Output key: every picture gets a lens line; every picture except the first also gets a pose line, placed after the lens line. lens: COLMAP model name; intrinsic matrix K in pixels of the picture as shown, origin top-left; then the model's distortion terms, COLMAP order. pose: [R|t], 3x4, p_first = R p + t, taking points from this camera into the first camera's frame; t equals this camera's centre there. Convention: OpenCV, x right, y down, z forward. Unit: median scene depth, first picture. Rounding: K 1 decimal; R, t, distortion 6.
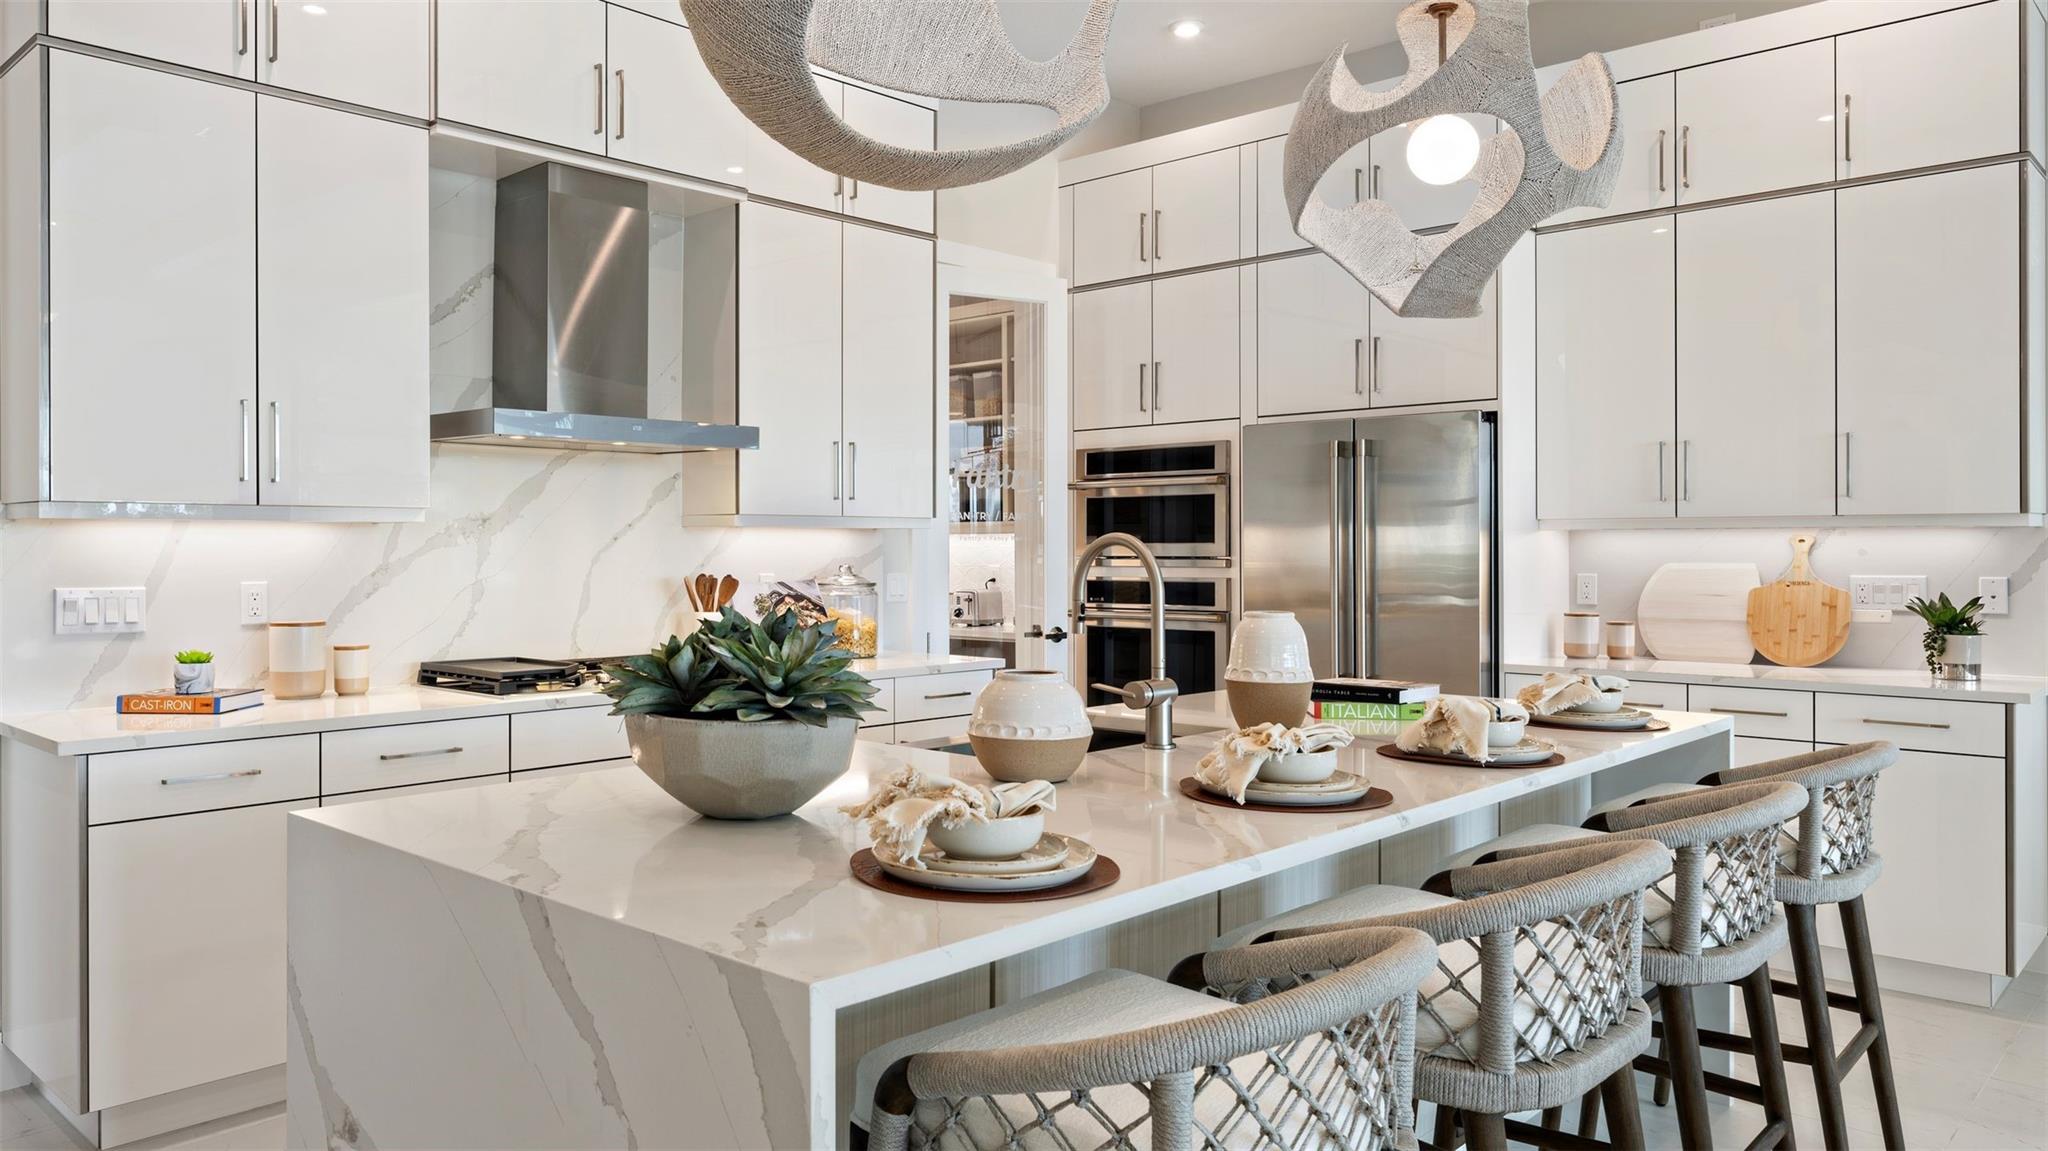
lens RADIAL K [[1424.6, 0, 920.4], [0, 1424.6, 550.7], [0, 0, 1]] dist [0.004395, 0.002955]
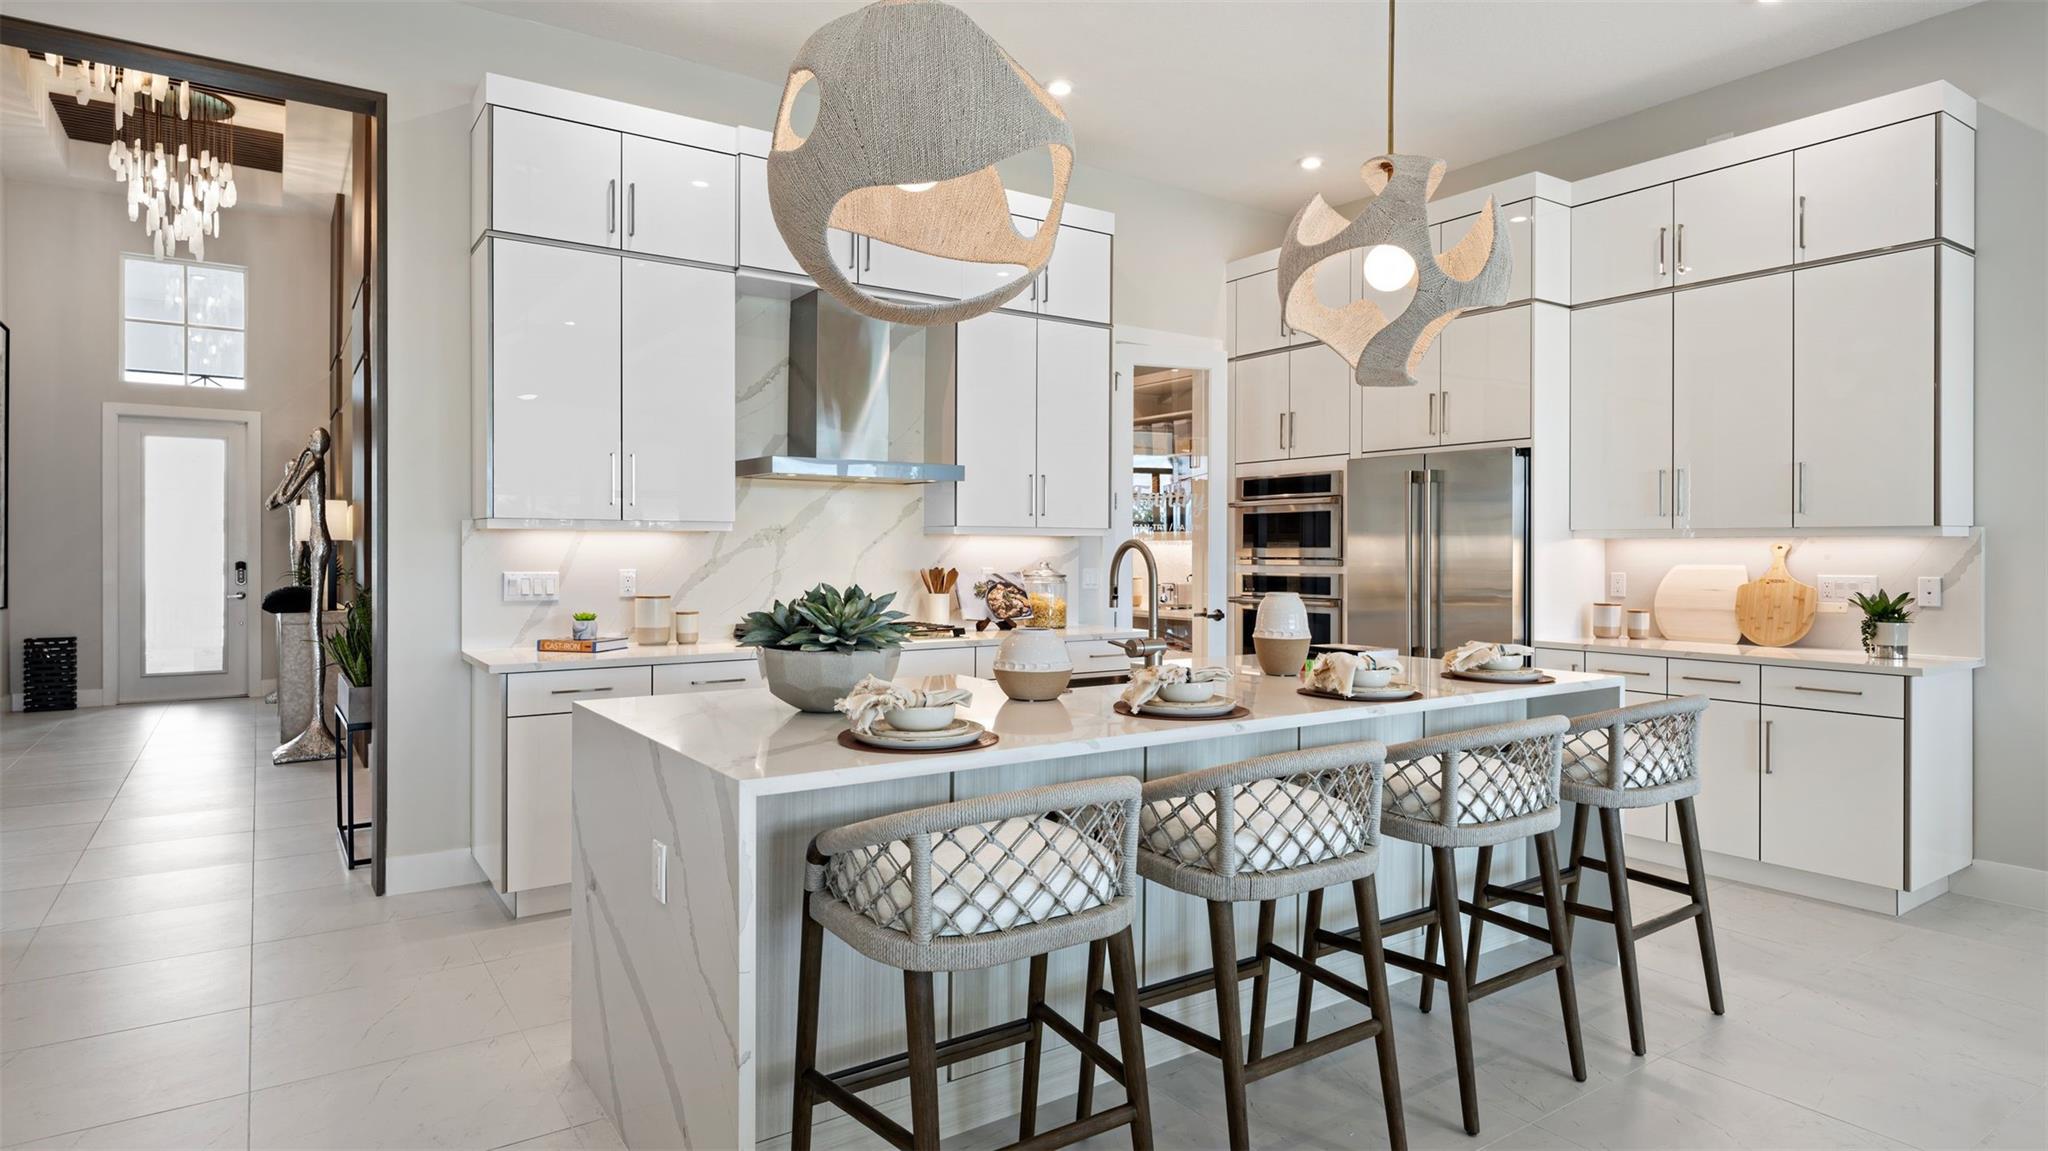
lens RADIAL K [[1116.8, 0, 1034.5], [0, 1116.8, 558.7], [0, 0, 1]] dist [0.007860, -0.001693]
pose [[0.984696, 0.005706, -0.174187, 0.153007], [-0.004935, 0.999976, 0.004859, 0.001610], [0.174211, -0.003925, 0.984701, -0.101302]]
